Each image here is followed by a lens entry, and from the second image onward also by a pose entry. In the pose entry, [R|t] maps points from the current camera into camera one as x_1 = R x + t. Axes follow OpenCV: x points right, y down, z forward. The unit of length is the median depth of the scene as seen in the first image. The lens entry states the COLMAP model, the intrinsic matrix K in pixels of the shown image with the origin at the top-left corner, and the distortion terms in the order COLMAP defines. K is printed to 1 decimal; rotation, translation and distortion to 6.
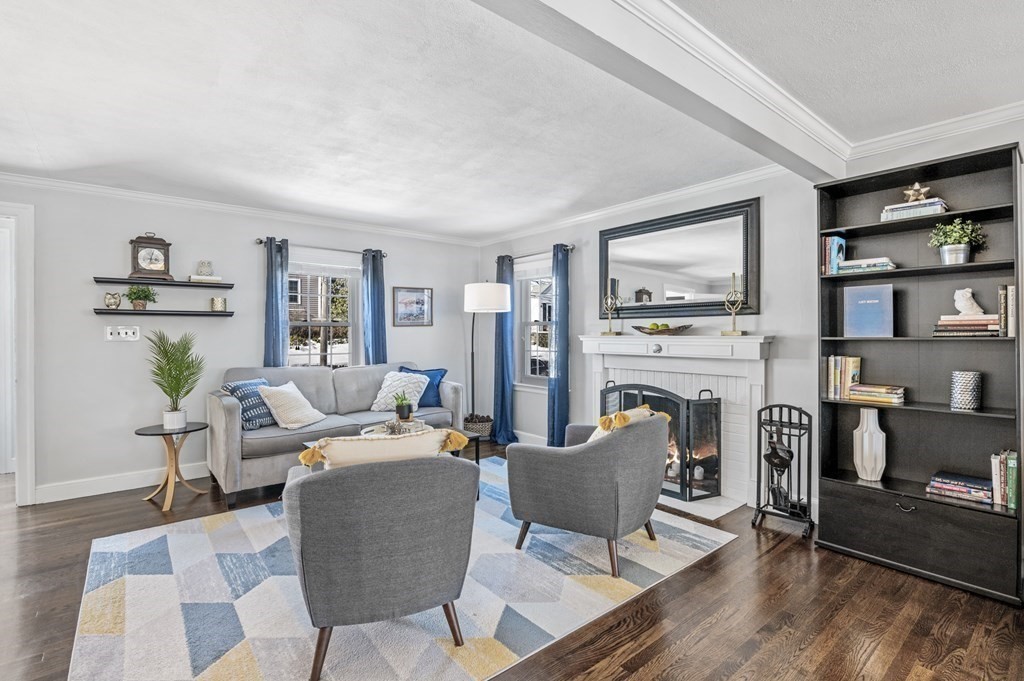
lens RADIAL K [[473.8, 0, 510.1], [0, 473.8, 334.3], [0, 0, 1]] dist [-0.003288, -0.000397]
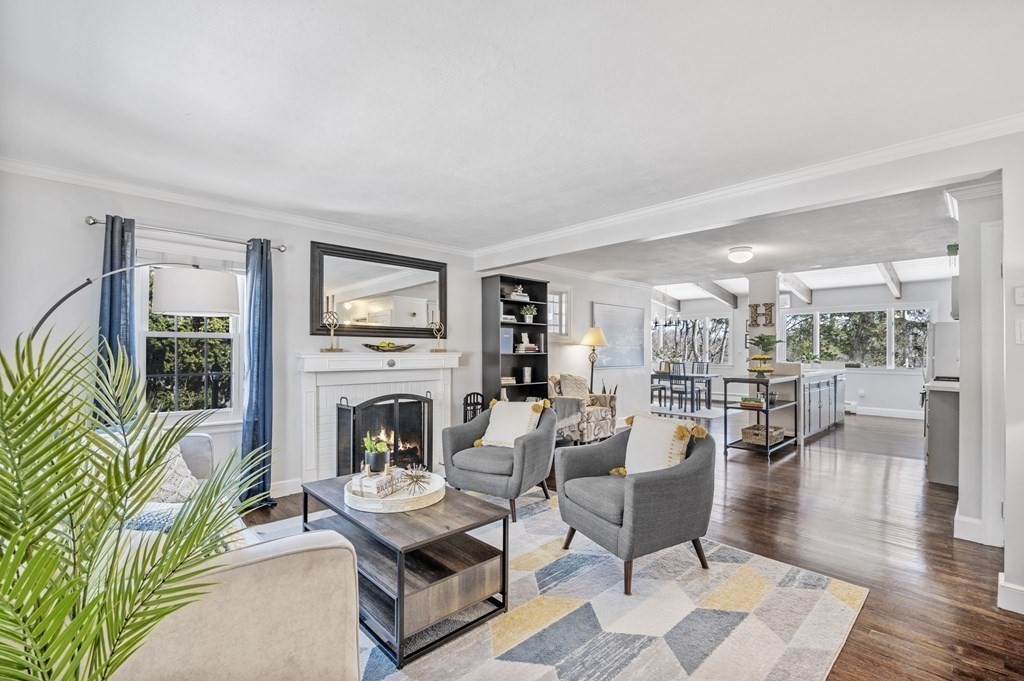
lens RADIAL K [[451.6, 0, 512.0], [0, 451.6, 340.5], [0, 0, 1]] dist [0.000575, -0.000131]
pose [[-0.078495, 0.026448, 0.996564, -0.945437], [0.000819, 0.999649, -0.026465, 0.003425], [-0.996914, -0.001261, -0.078489, 0.879972]]
